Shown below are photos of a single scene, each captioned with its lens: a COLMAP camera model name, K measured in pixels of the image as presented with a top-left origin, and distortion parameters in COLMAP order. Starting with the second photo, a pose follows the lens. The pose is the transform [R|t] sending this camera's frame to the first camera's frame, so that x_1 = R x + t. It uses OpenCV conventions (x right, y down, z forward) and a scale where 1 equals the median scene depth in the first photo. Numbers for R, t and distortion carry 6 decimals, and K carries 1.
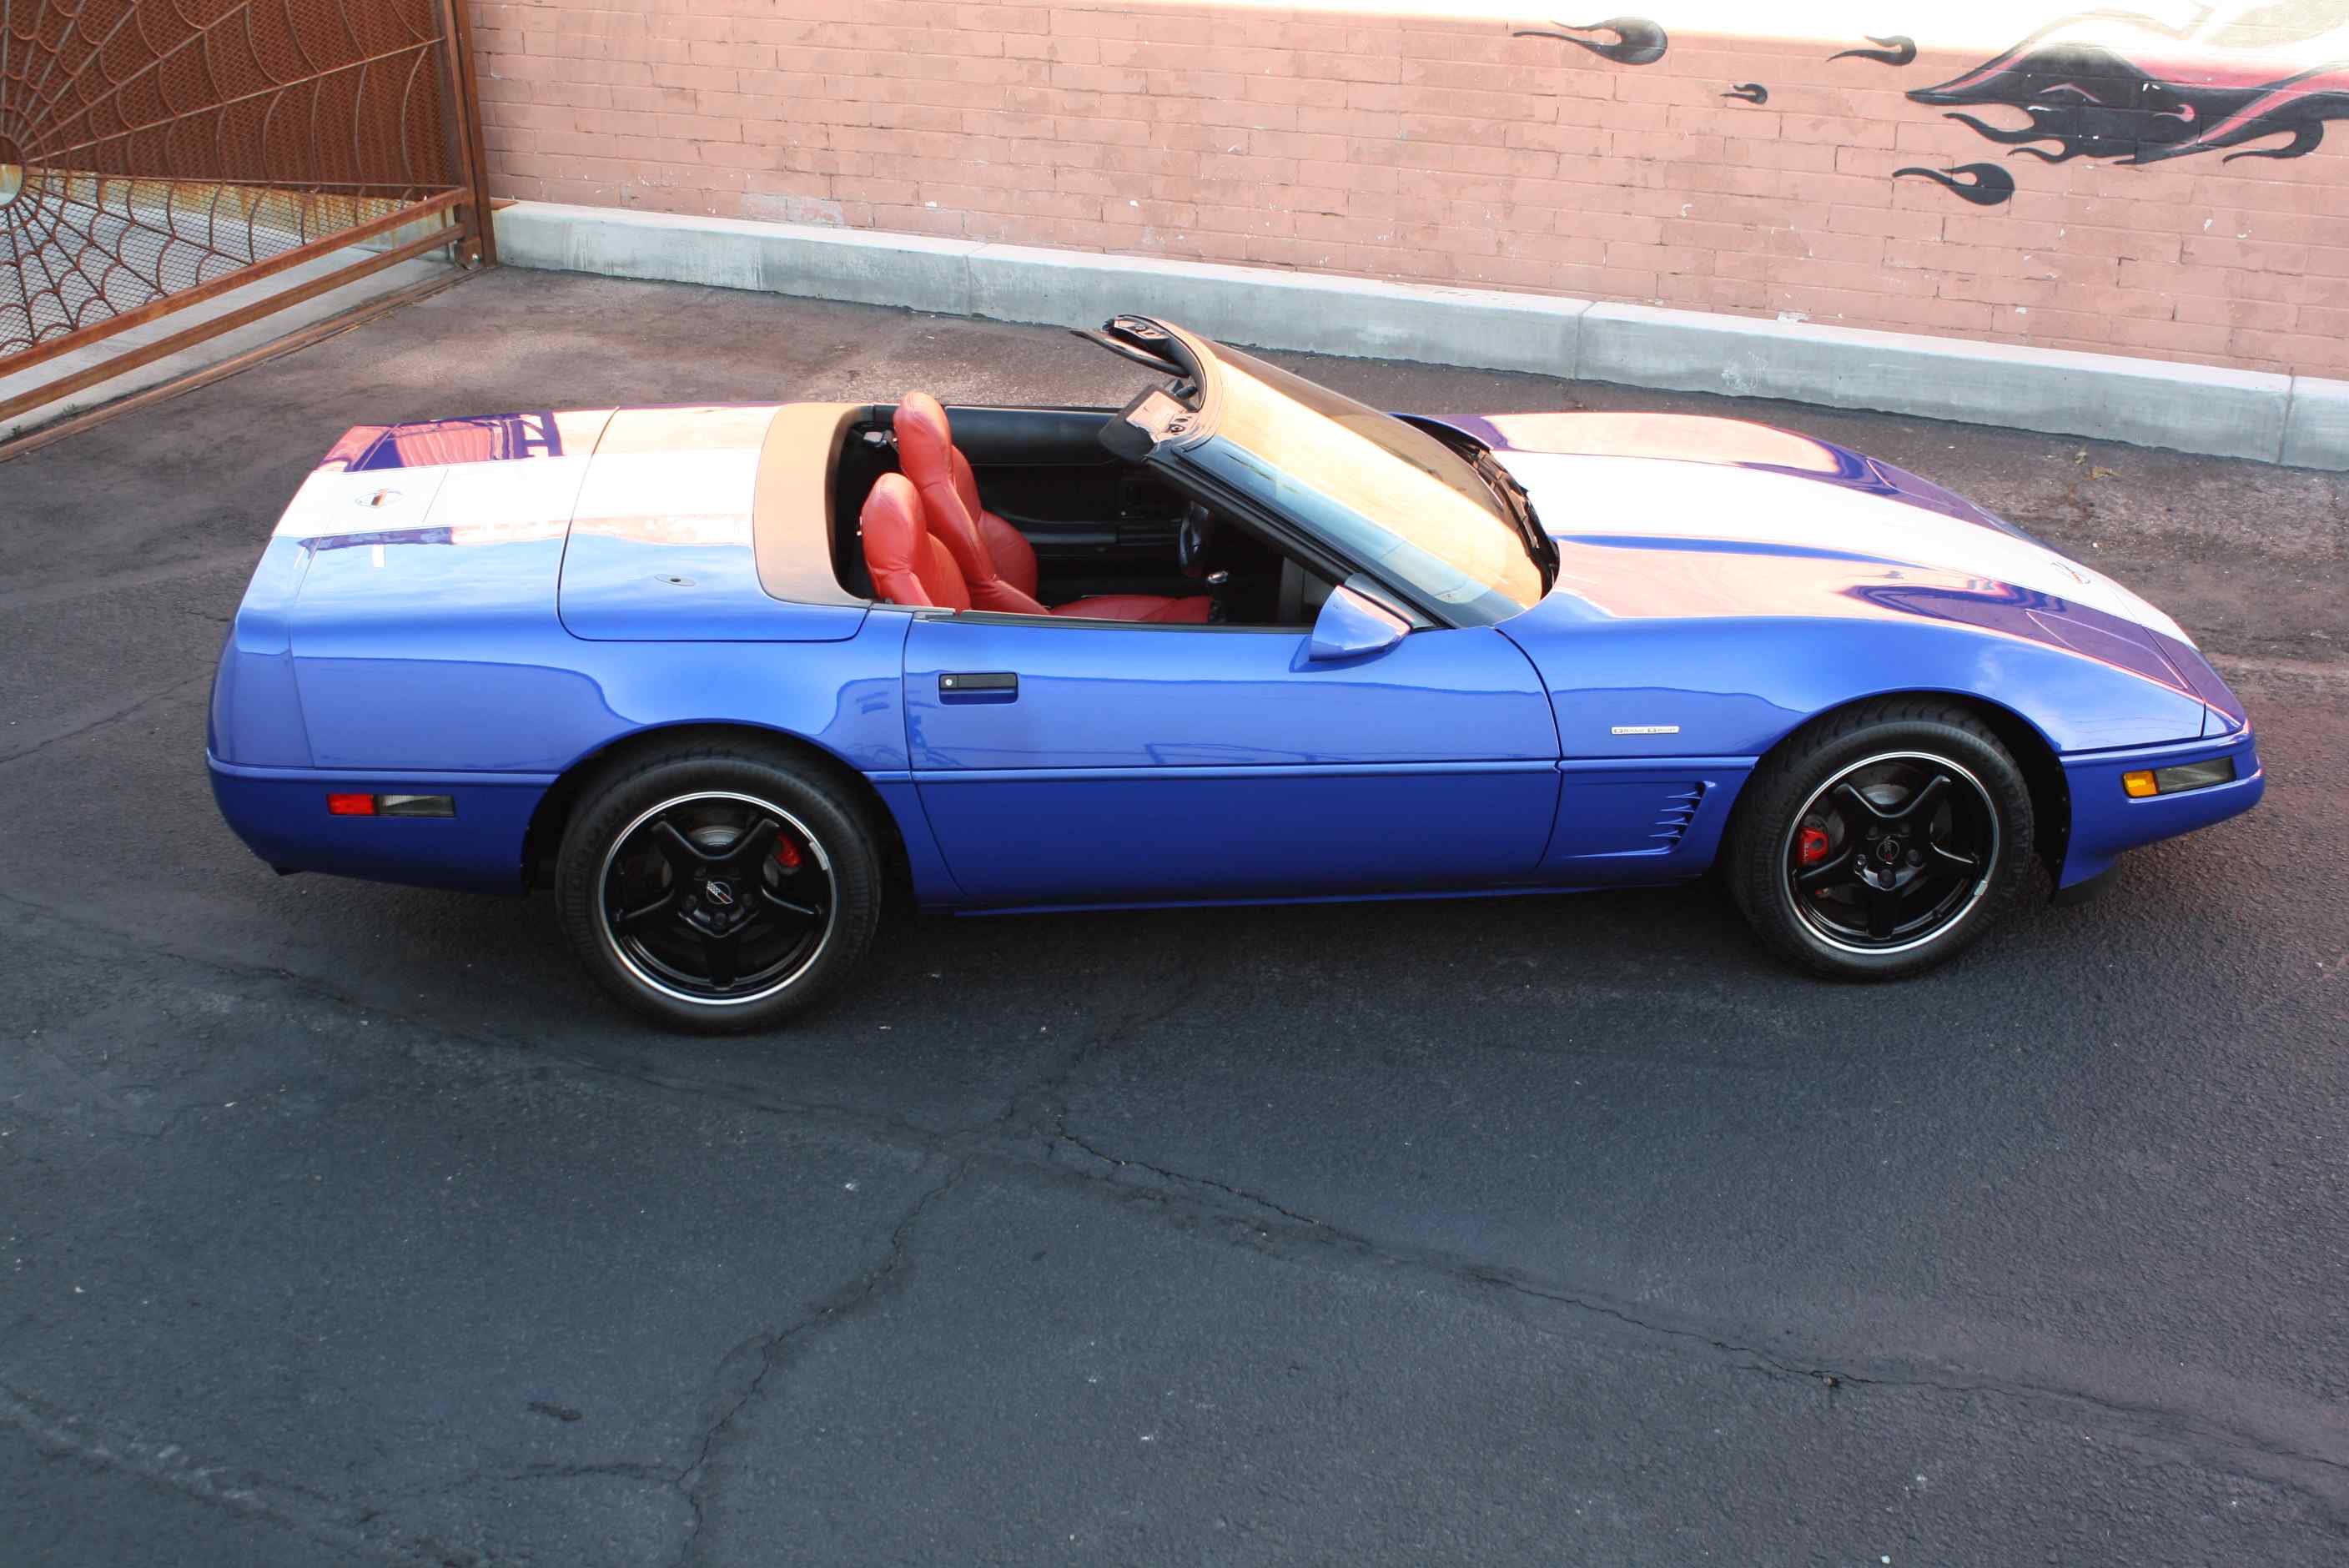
lens RADIAL K [[2718.5, 0, 1200.8], [0, 2718.5, 788.3], [0, 0, 1]] dist [-0.117396, 0.151288]
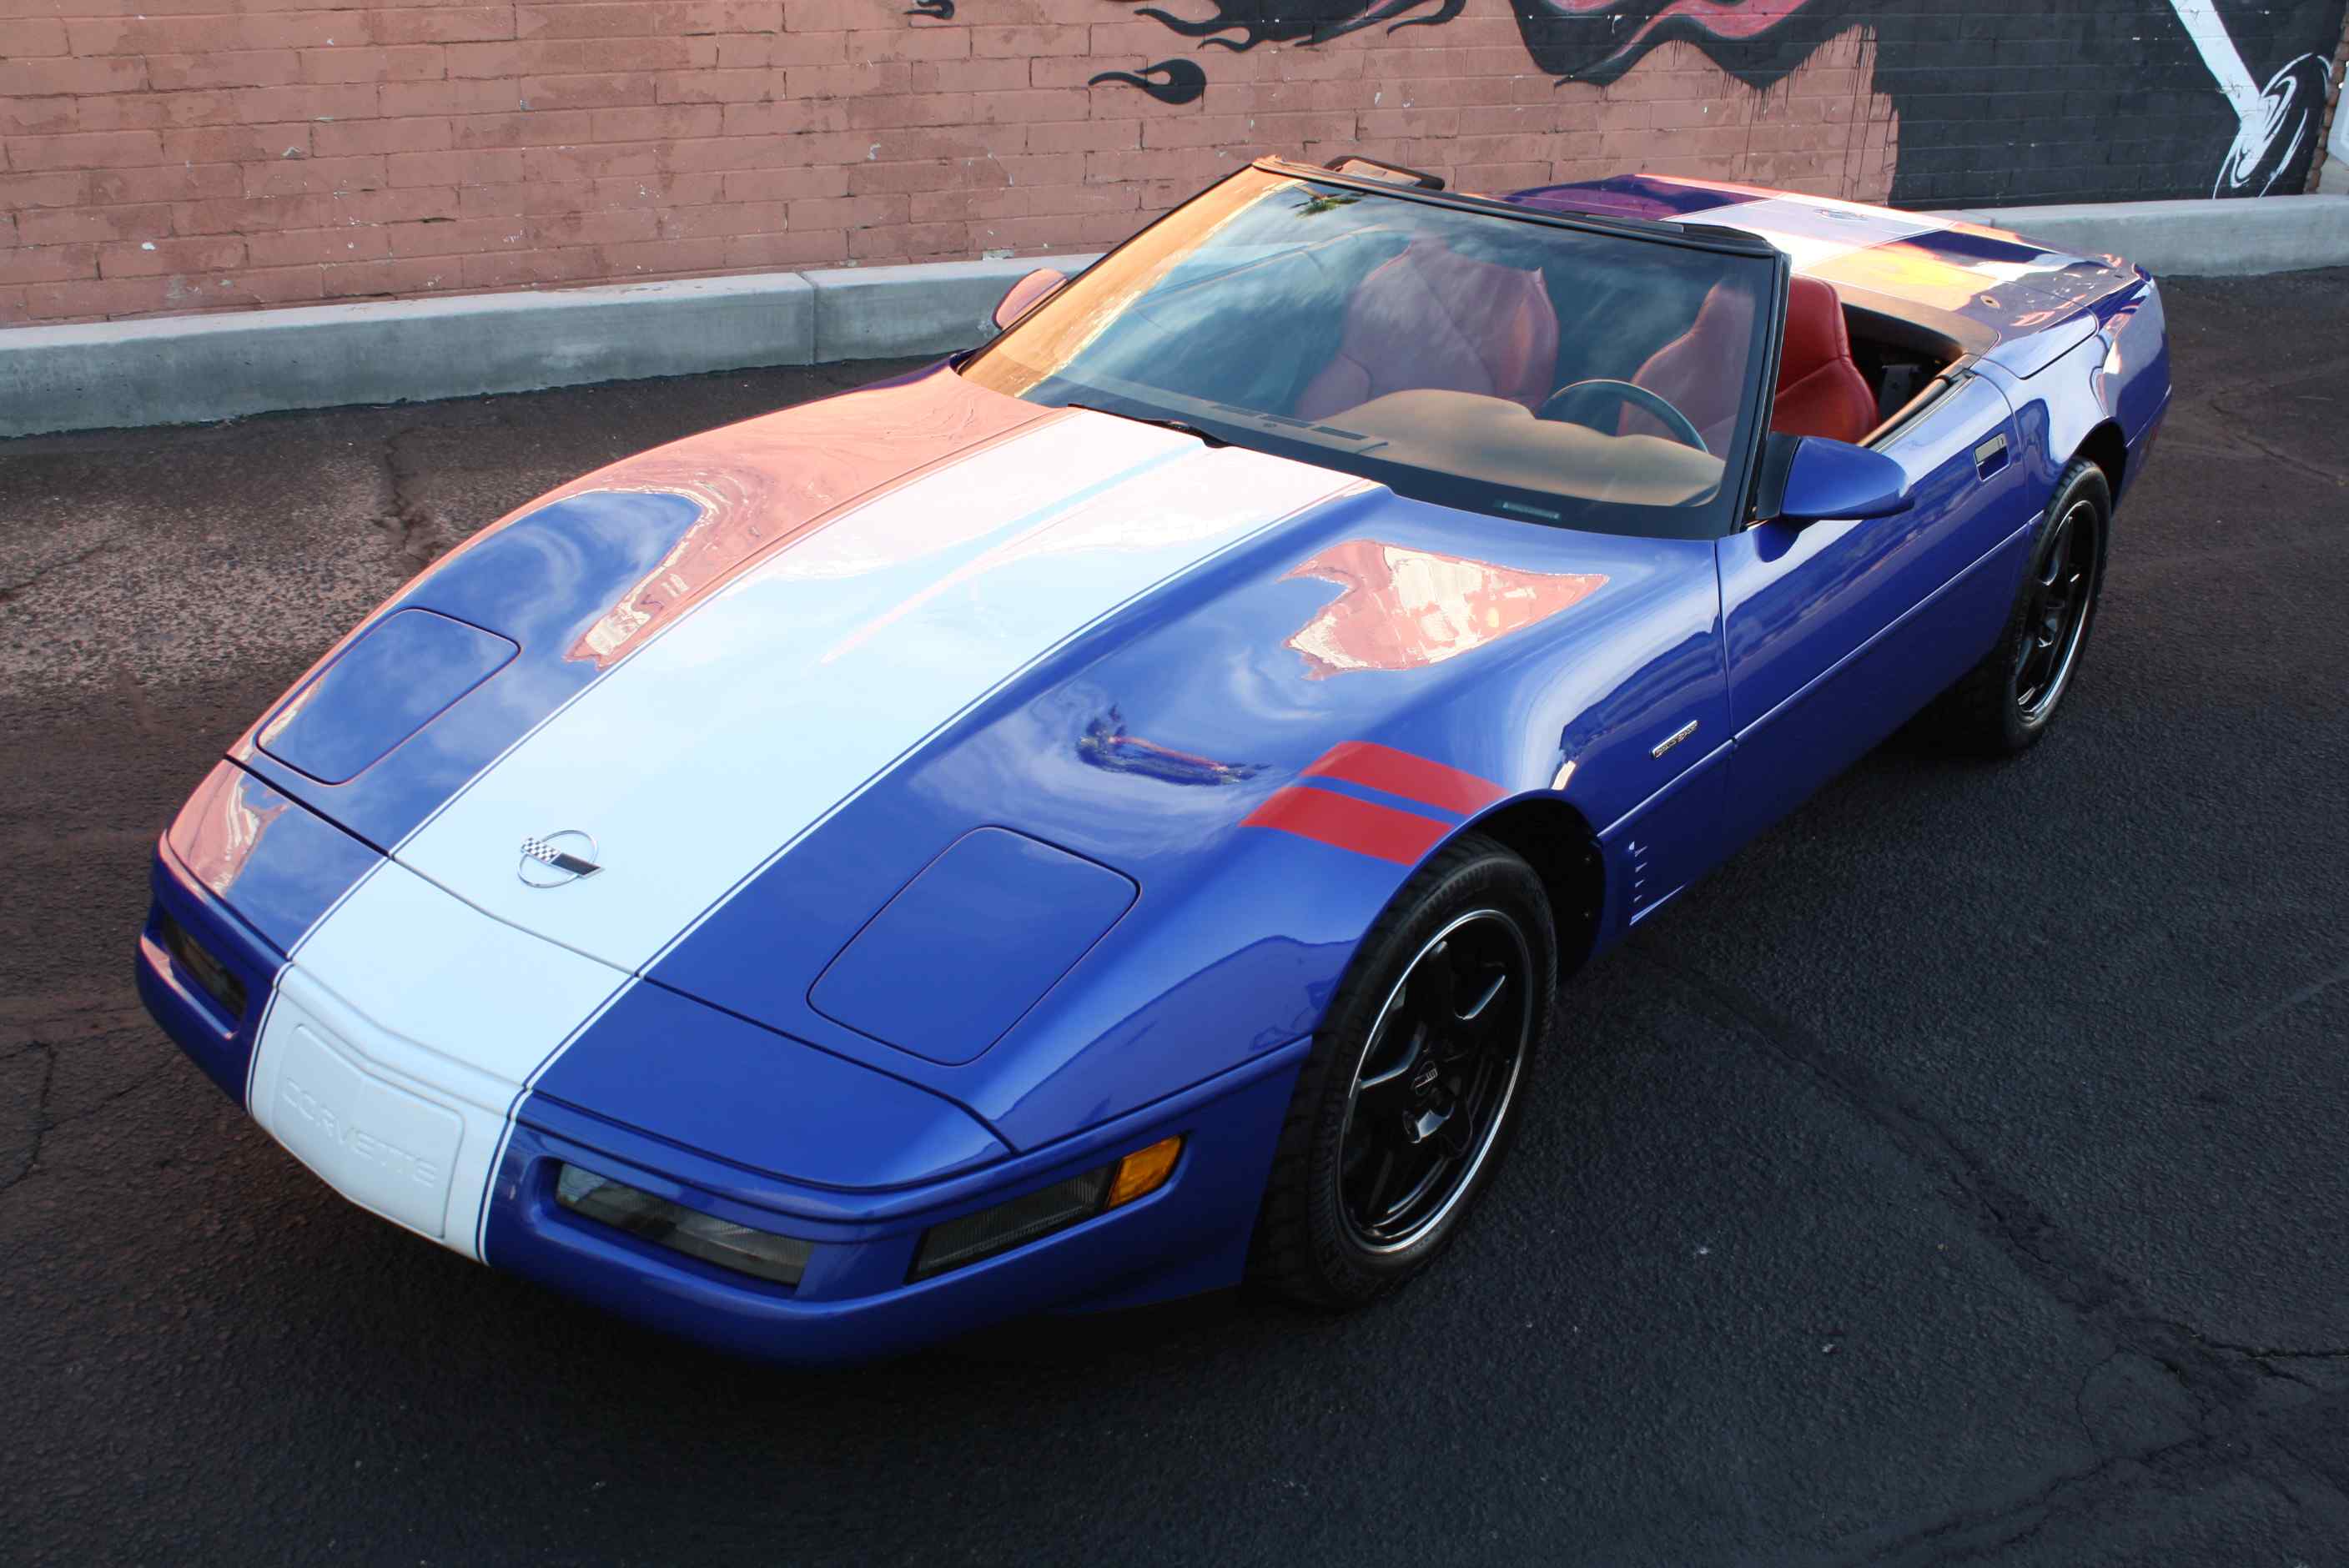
lens RADIAL K [[2396.3, 0, 1194.4], [0, 2396.3, 786.3], [0, 0, 1]] dist [-0.135215, 0.156582]
pose [[0.687553, -0.277294, 0.671103, -0.308518], [0.269861, 0.955596, 0.118368, -0.079543], [-0.674126, 0.099720, 0.731854, 0.381647]]
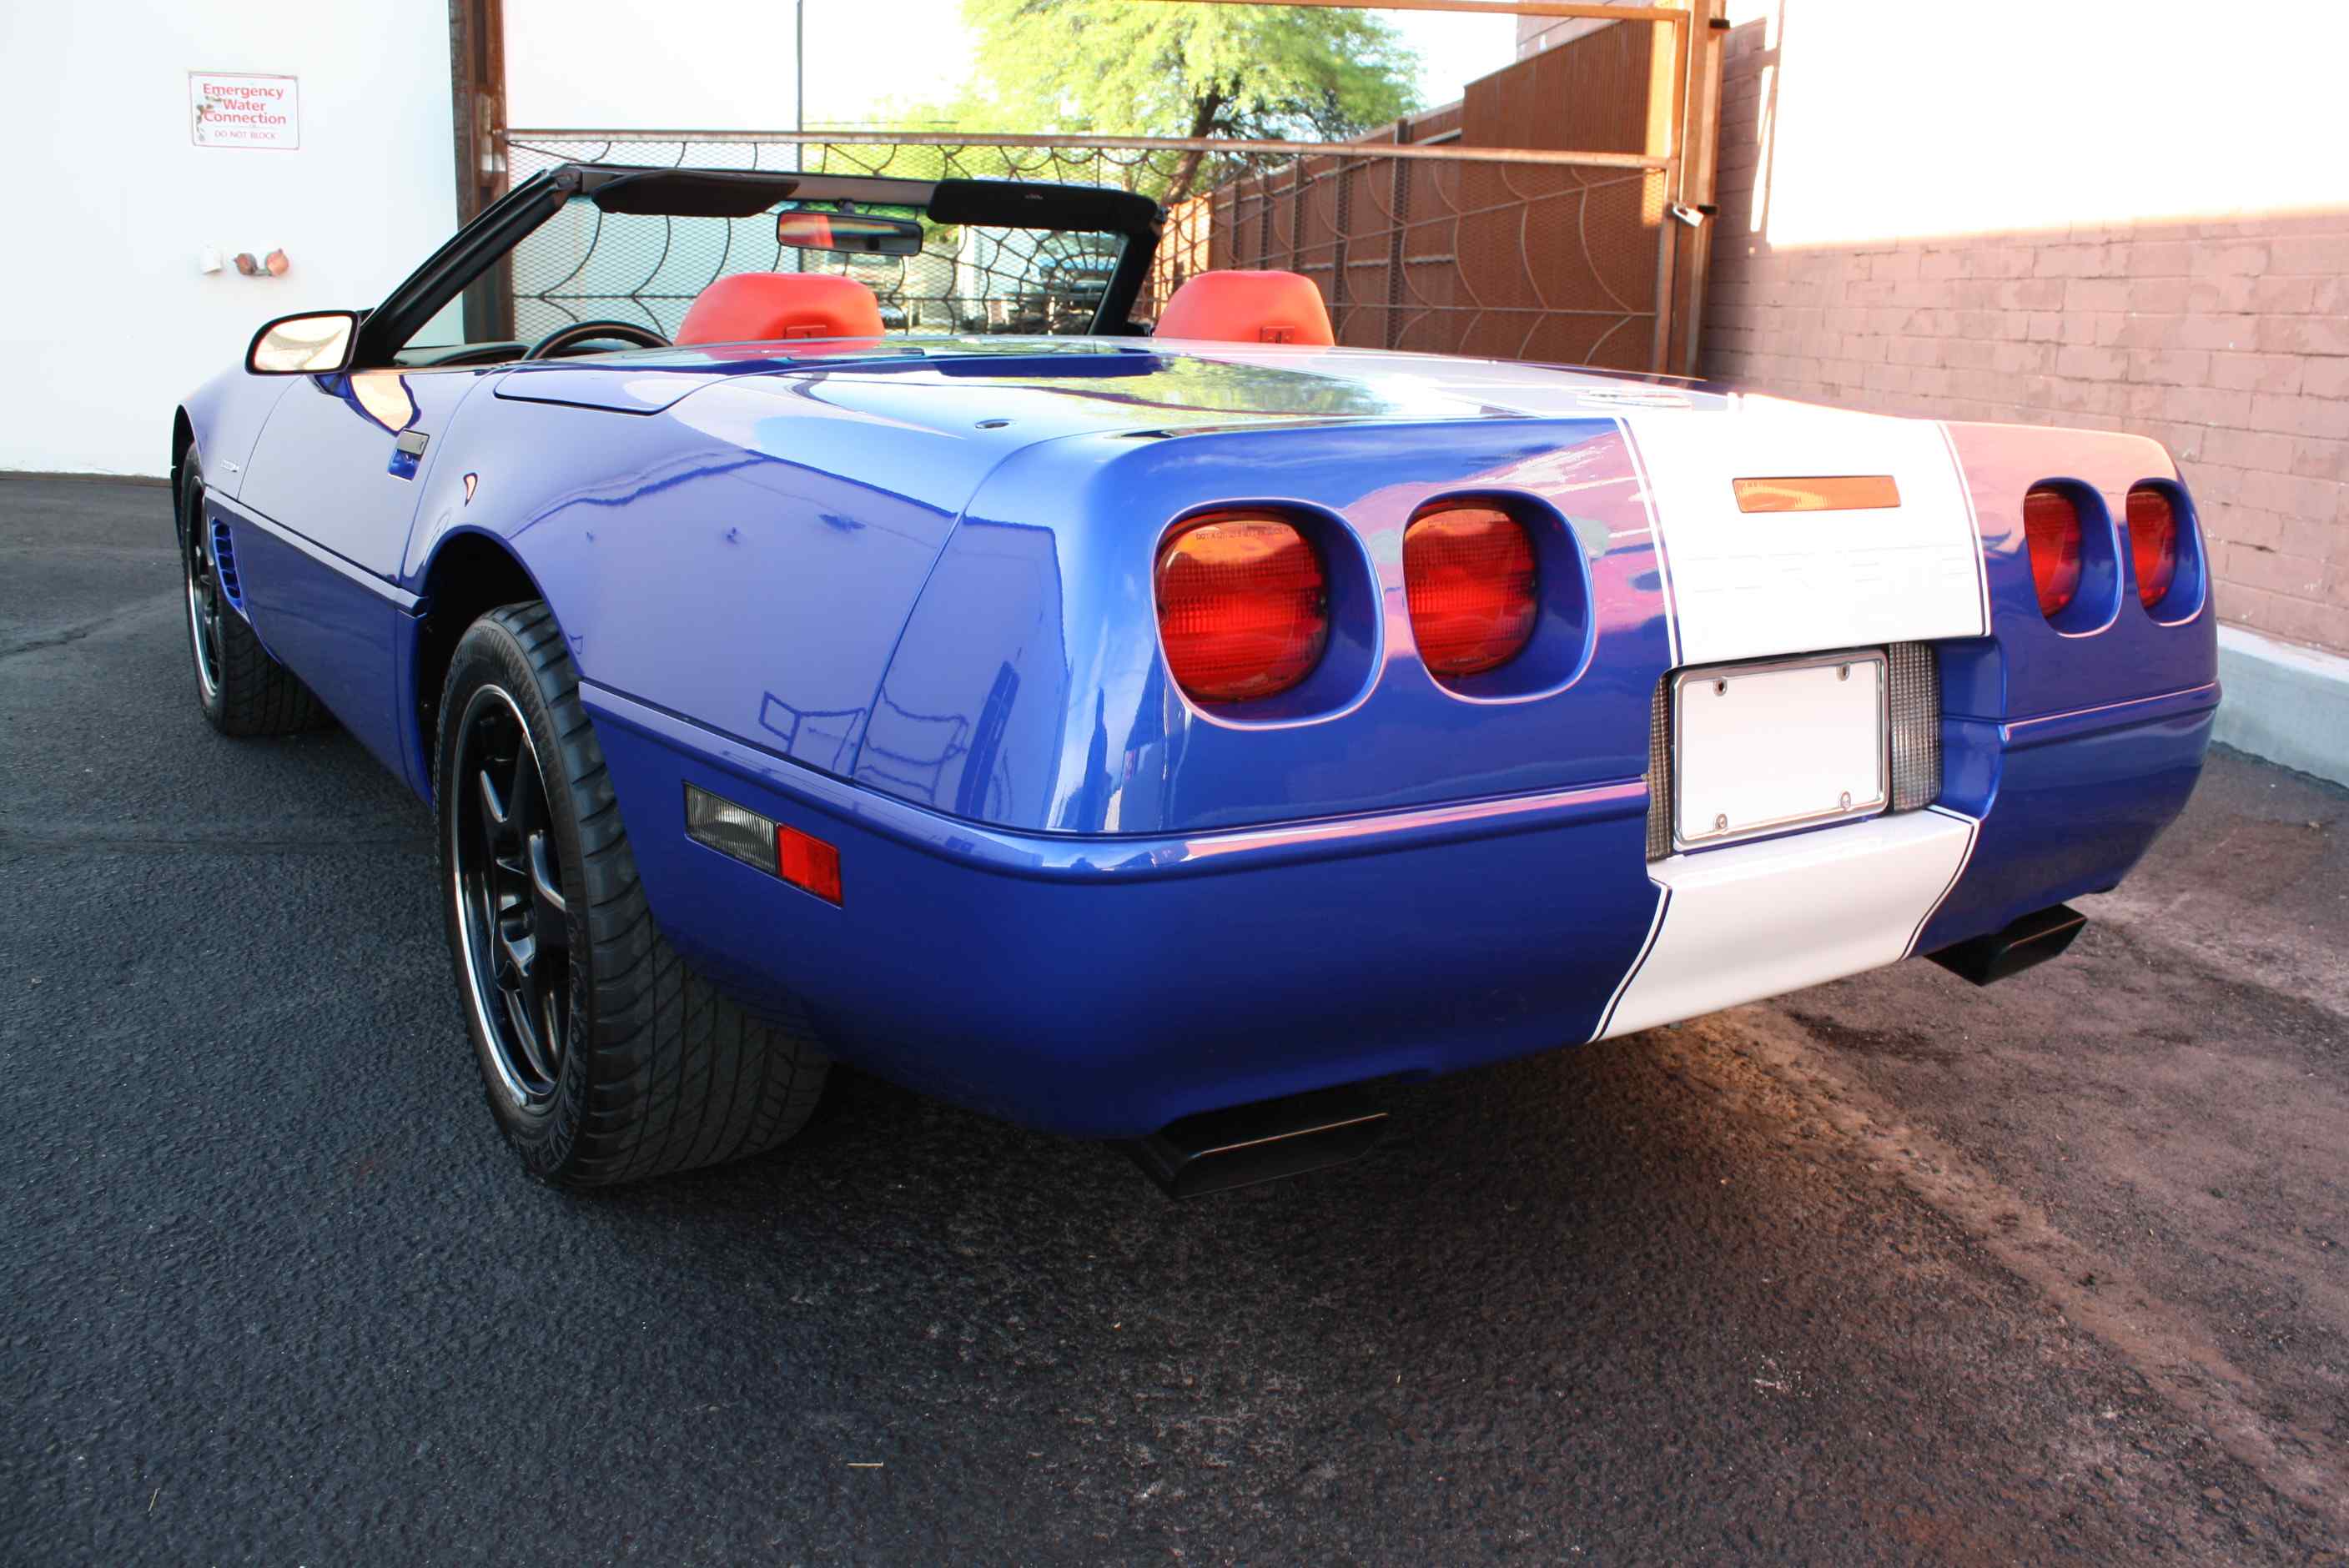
lens RADIAL K [[1976.4, 0, 1178.3], [0, 1976.4, 786.3], [0, 0, 1]] dist [-0.170319, 0.152449]
pose [[0.456494, 0.229967, -0.859493, 0.363946], [-0.410286, 0.911586, 0.025994, -0.054844], [0.789480, 0.340772, 0.510486, 0.560263]]
